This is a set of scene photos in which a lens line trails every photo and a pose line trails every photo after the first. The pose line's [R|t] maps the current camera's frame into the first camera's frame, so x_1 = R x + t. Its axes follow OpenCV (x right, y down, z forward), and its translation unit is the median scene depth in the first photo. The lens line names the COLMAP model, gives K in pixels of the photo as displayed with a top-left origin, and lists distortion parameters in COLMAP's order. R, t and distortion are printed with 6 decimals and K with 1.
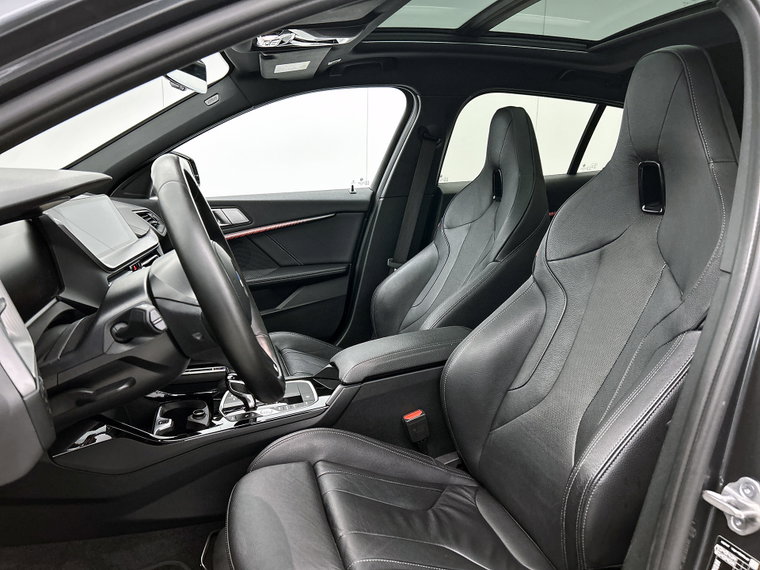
lens RADIAL K [[576.5, 0, 378.8], [0, 576.5, 284.0], [0, 0, 1]] dist [0.031003, -0.012270]
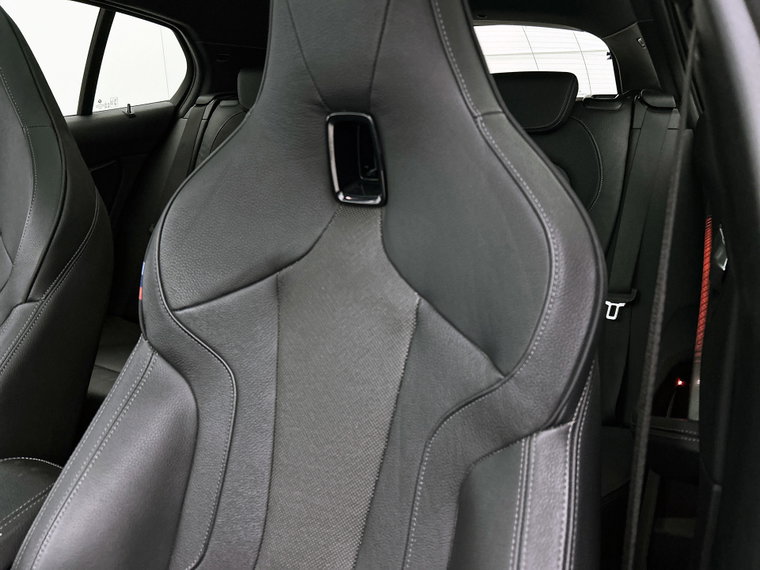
lens RADIAL K [[576.5, 0, 377.9], [0, 576.5, 285.3], [0, 0, 1]] dist [0.031003, -0.012270]
pose [[0.664314, -0.251230, 0.703968, 0.055746], [0.162907, 0.967845, 0.191671, -0.131993], [-0.729485, -0.012649, 0.683880, 0.521147]]
